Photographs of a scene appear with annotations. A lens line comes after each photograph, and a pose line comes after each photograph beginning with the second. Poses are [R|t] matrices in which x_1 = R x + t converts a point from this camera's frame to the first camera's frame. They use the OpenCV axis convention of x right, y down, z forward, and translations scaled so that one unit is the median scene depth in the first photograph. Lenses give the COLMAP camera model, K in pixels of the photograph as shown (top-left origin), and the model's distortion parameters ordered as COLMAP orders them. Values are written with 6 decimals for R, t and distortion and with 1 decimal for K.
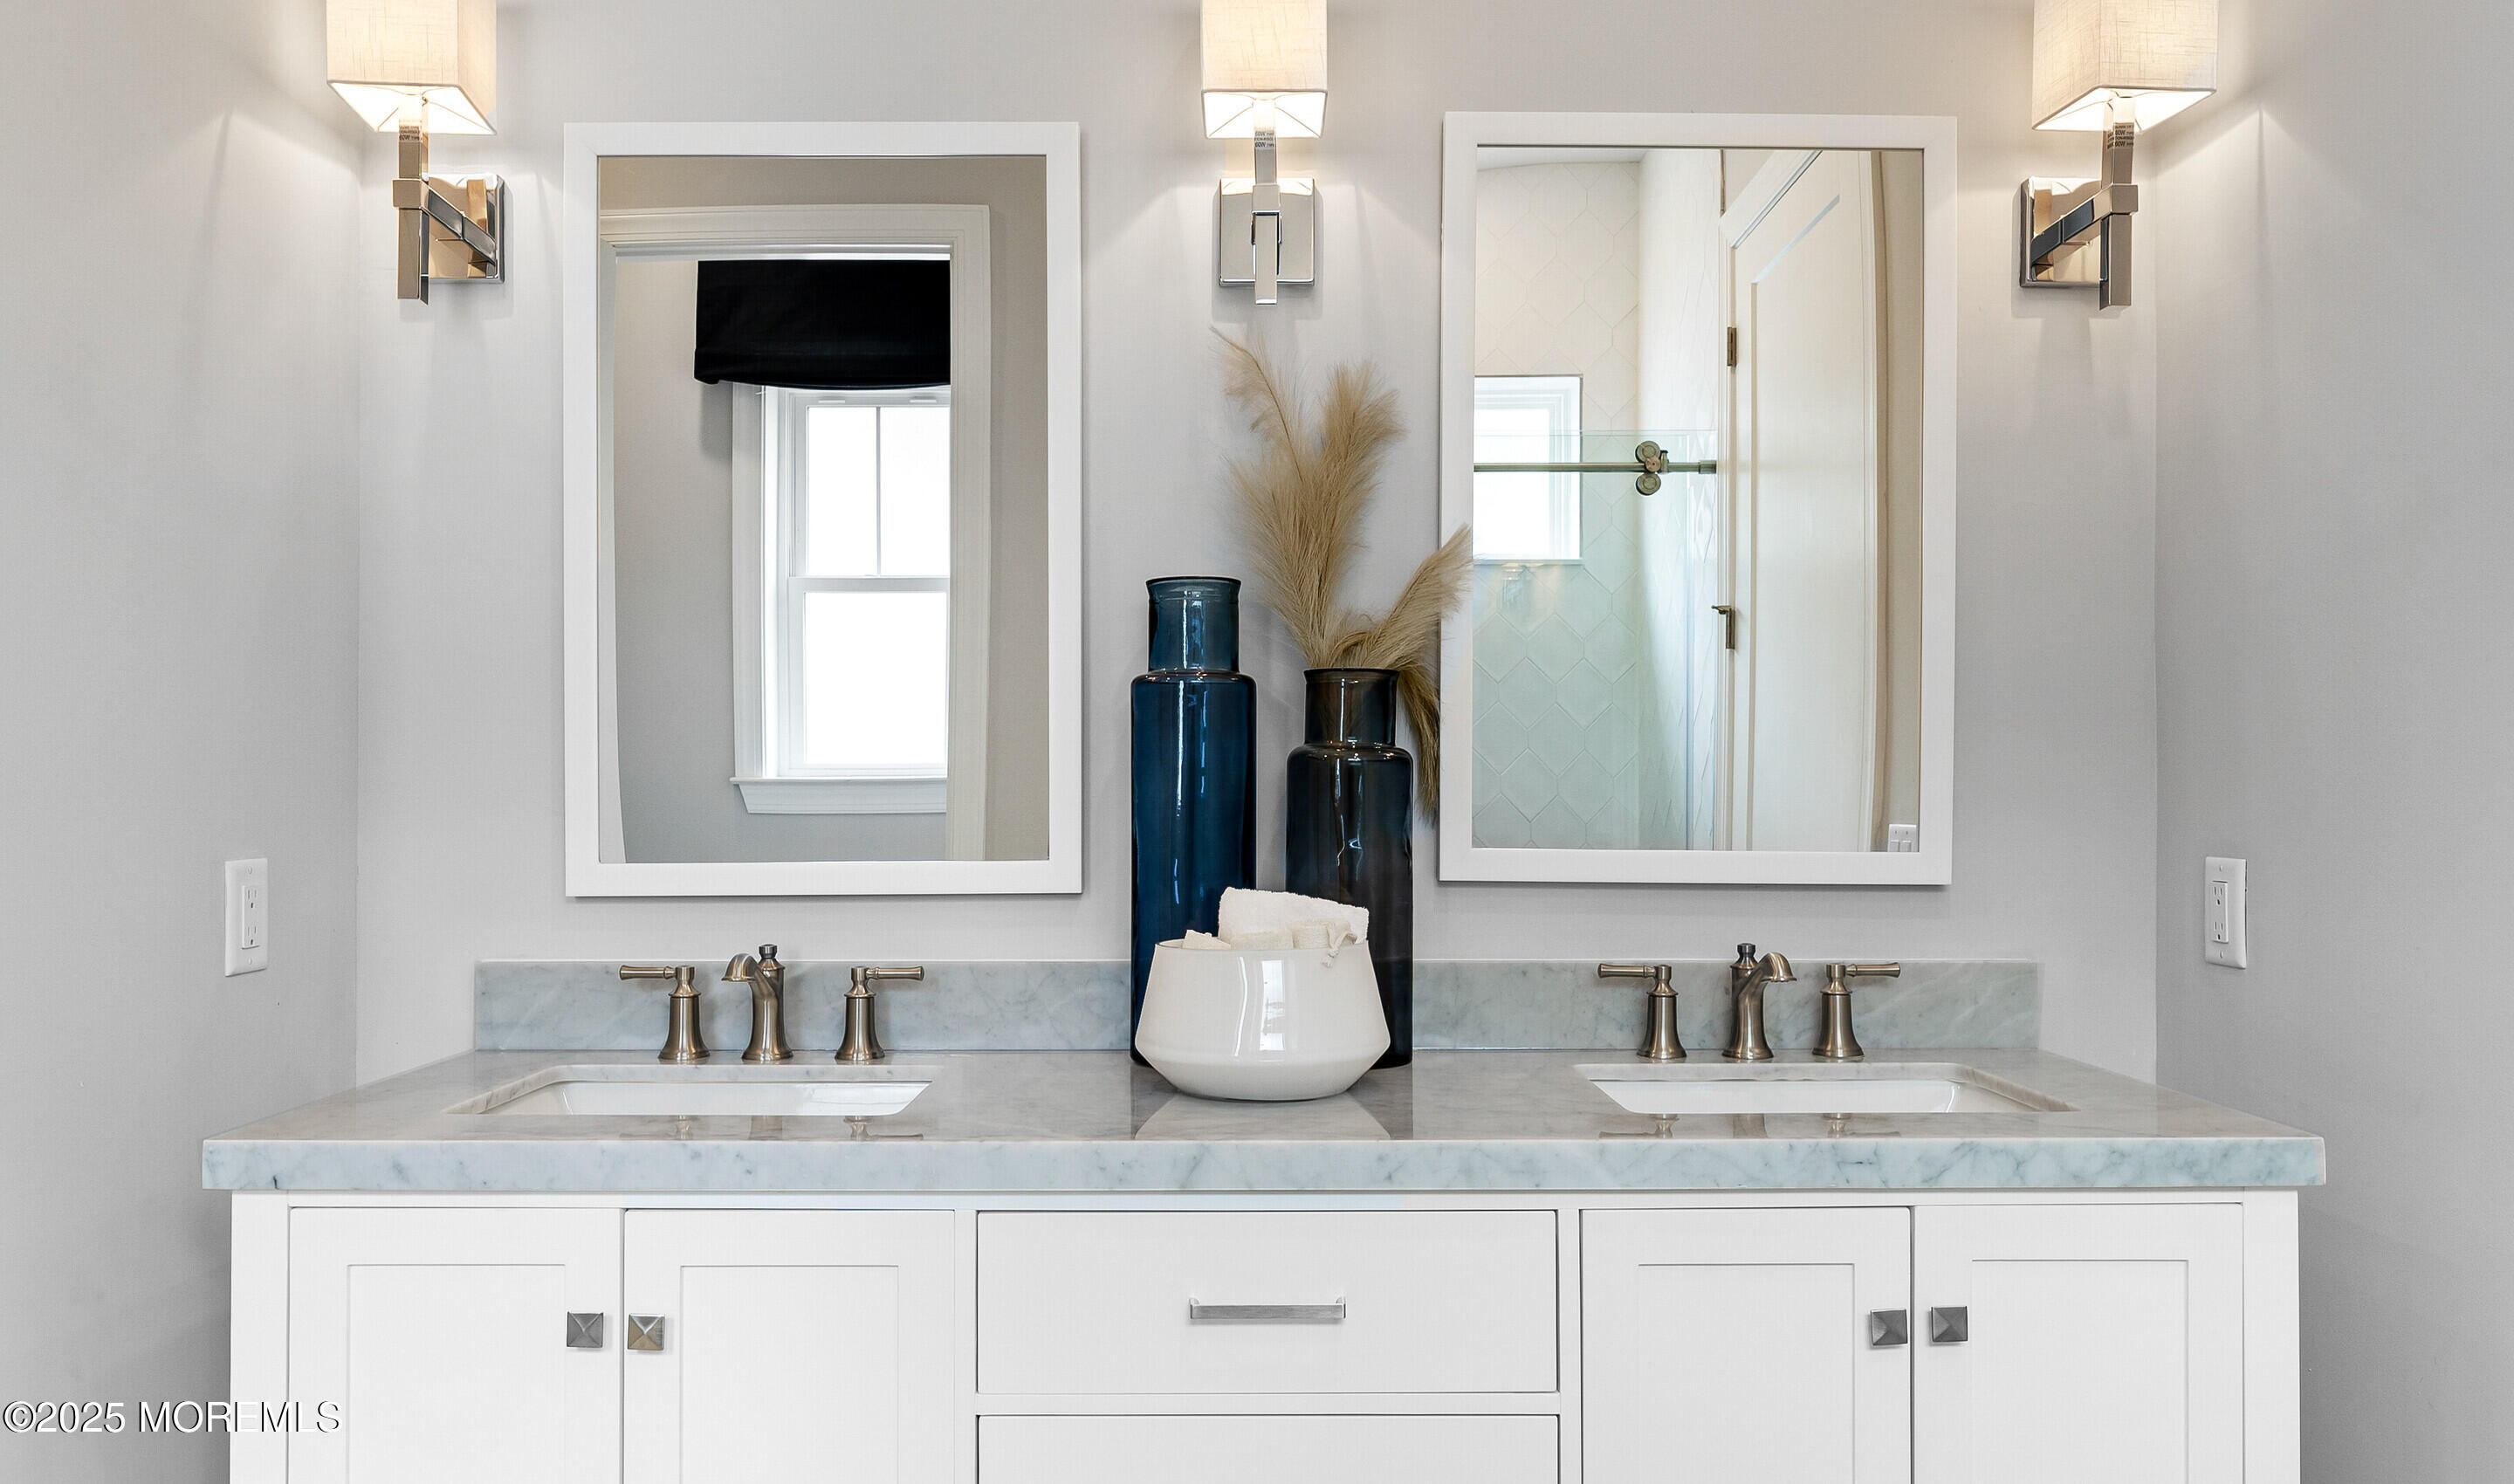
lens RADIAL K [[1718.9, 0, 1237.8], [0, 1718.9, 784.4], [0, 0, 1]] dist [-0.006442, 0.005692]
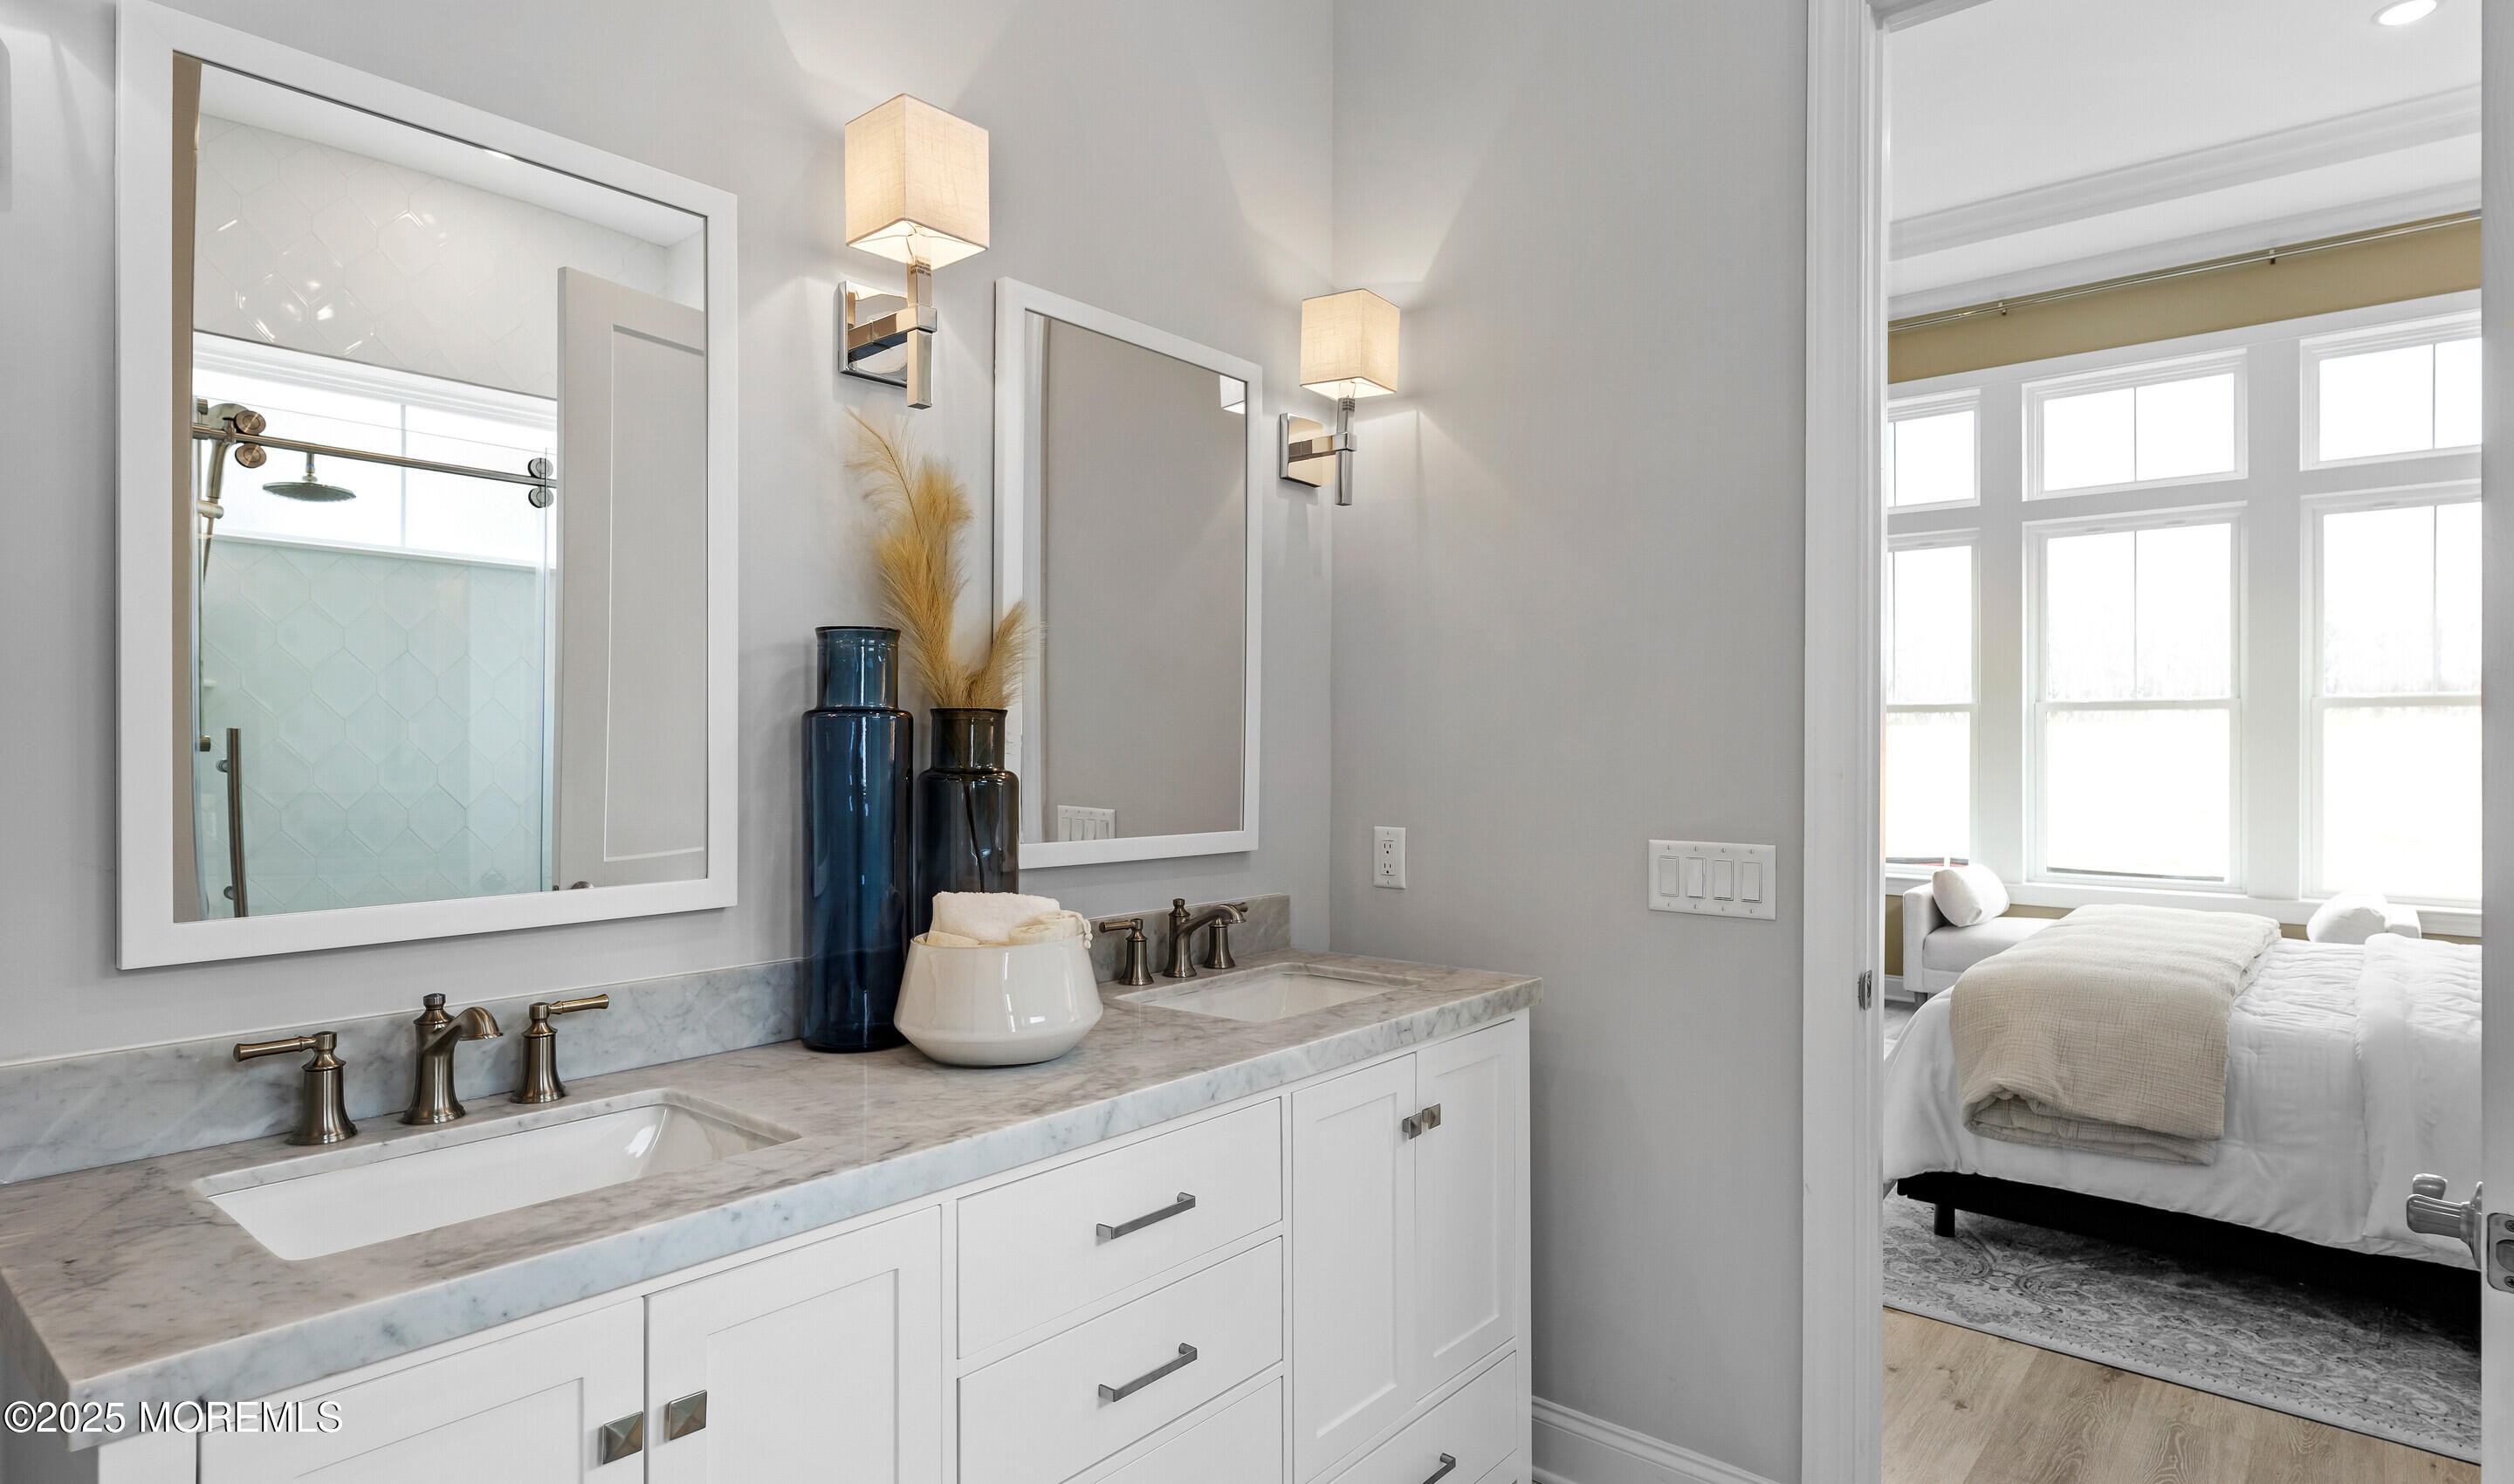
lens RADIAL K [[1321.9, 0, 1250.3], [0, 1321.9, 744.6], [0, 0, 1]] dist [-0.006119, 0.001369]
pose [[0.653107, -0.000545, 0.757265, -0.519501], [-0.002308, 0.999994, 0.002711, -0.042702], [-0.757262, -0.003518, 0.653102, 0.211578]]
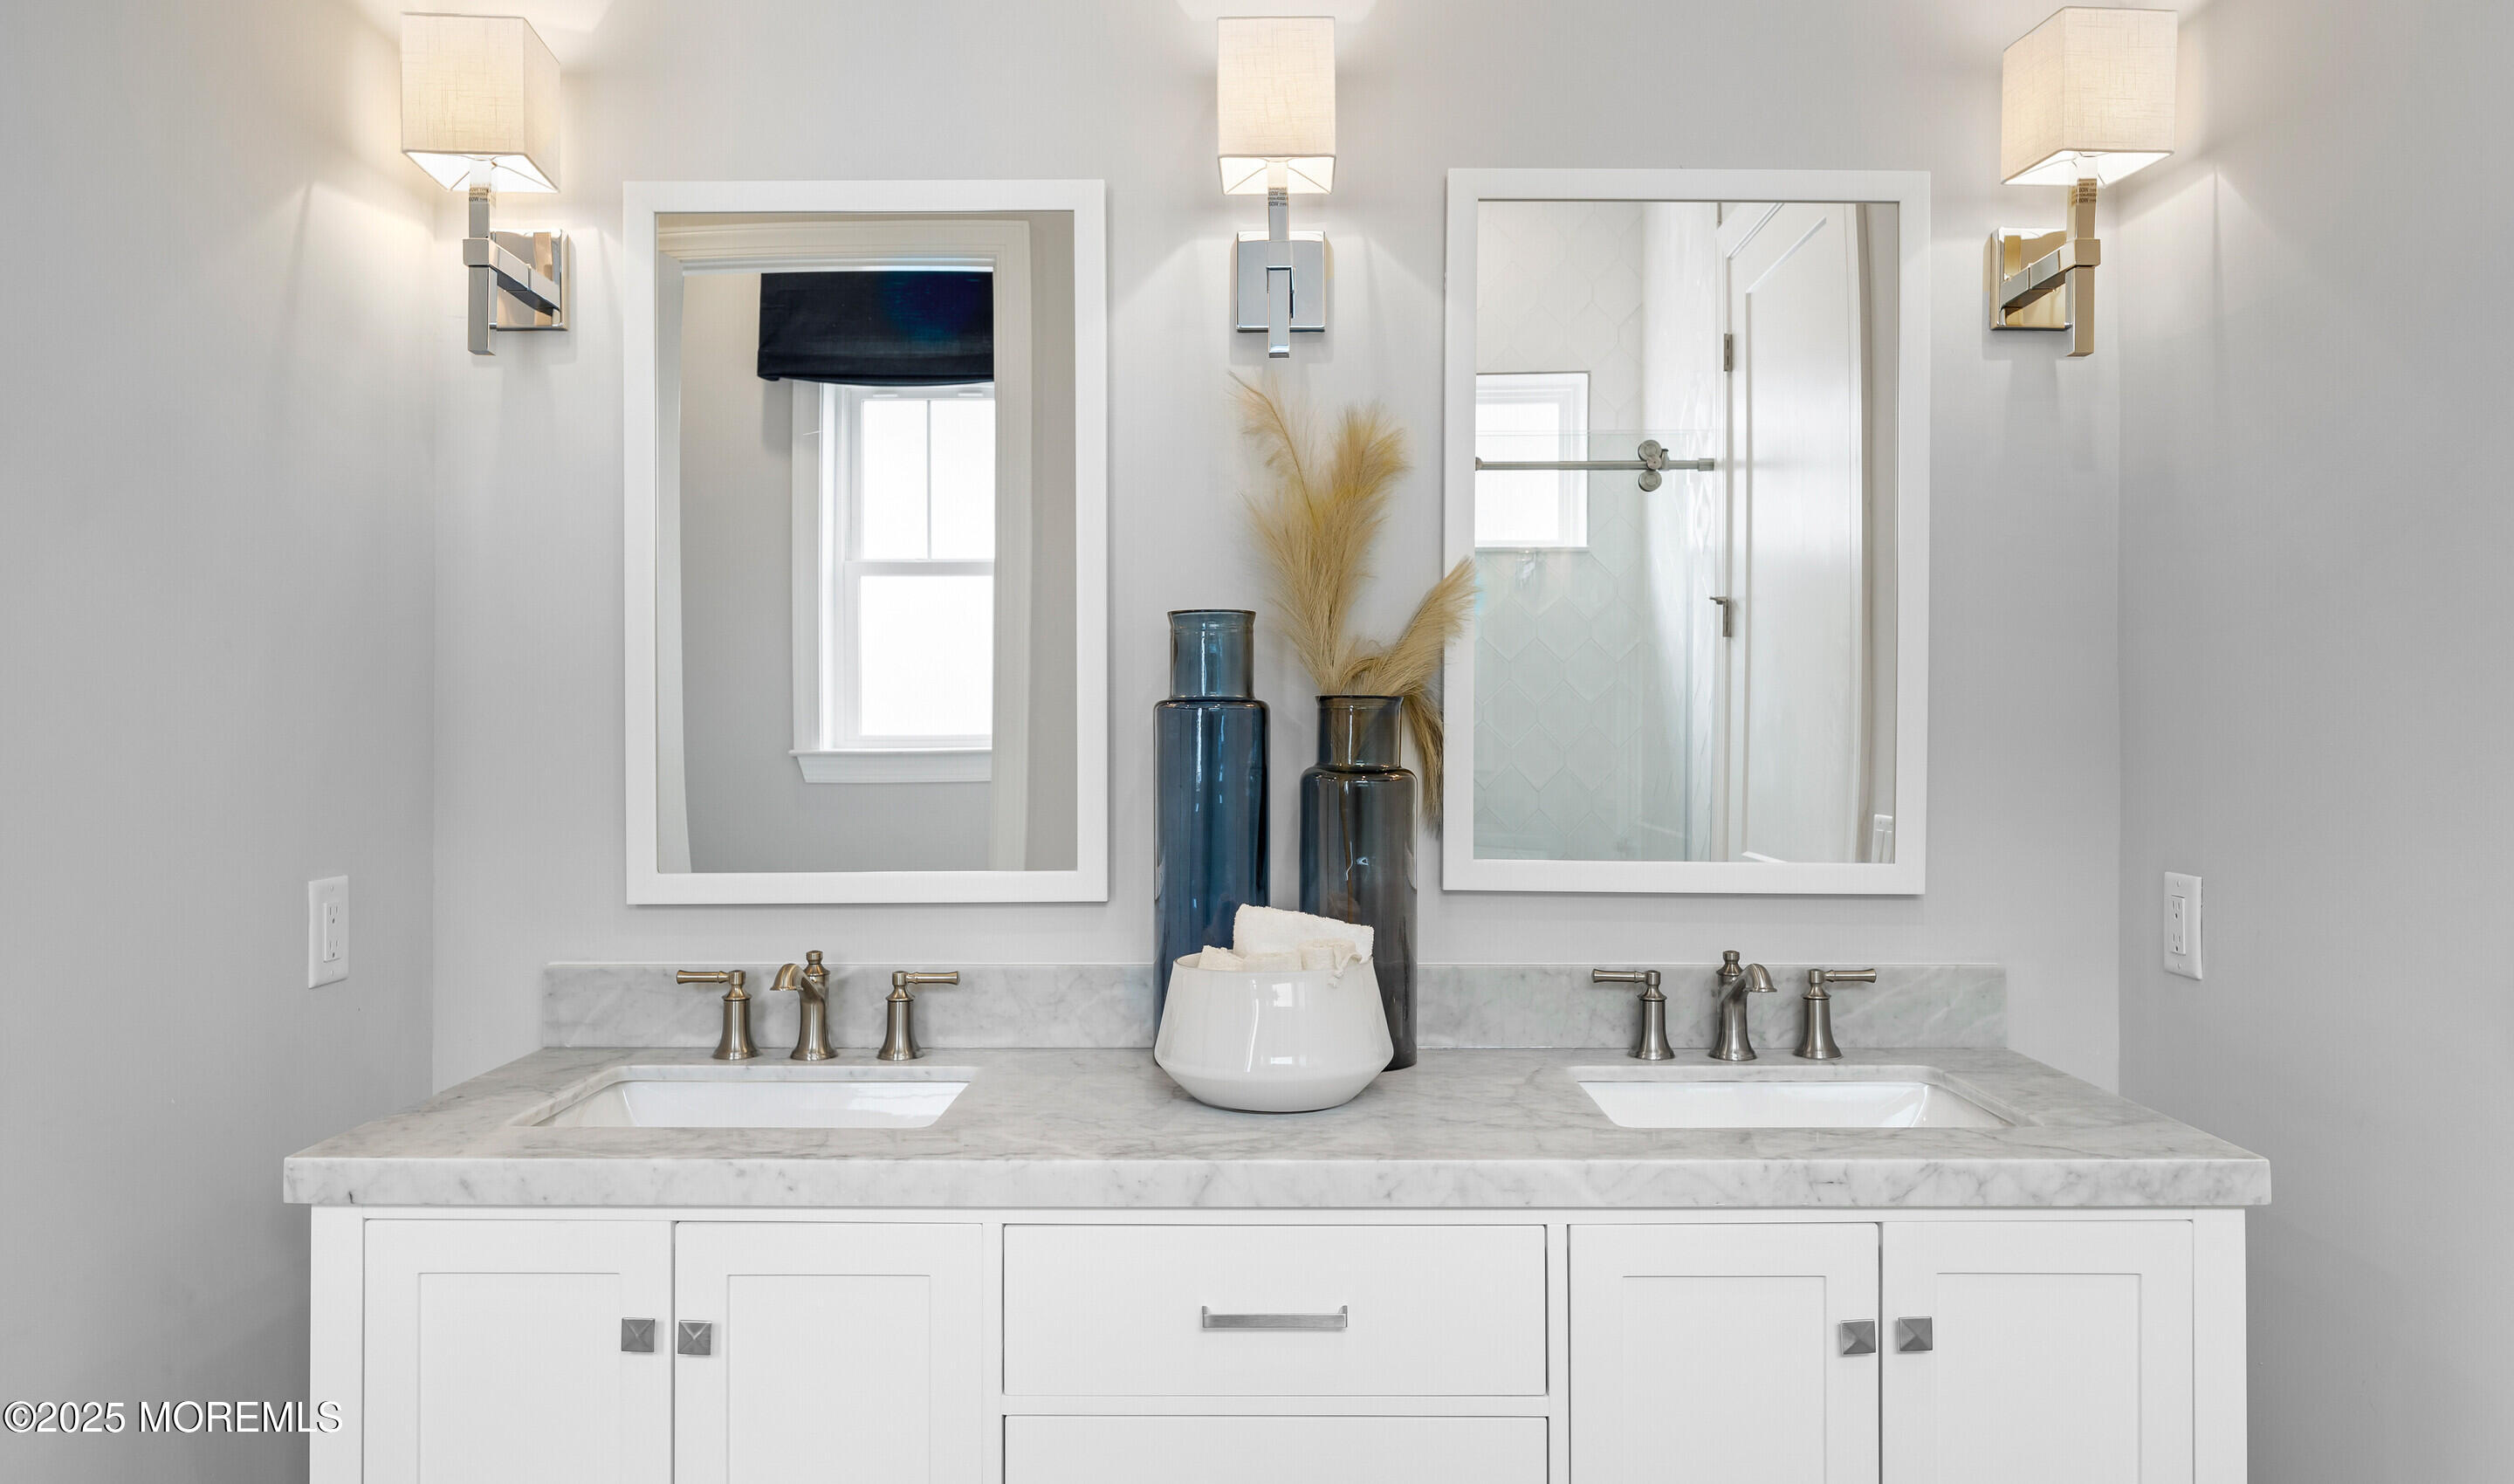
lens RADIAL K [[1615.9, 0, 1257.4], [0, 1615.9, 728.1], [0, 0, 1]] dist [-0.005067, 0.005110]
pose [[0.999944, -0.000988, -0.010559, 0.013185], [0.001010, 0.999997, 0.002074, -0.047407], [0.010557, -0.002085, 0.999942, -0.002984]]
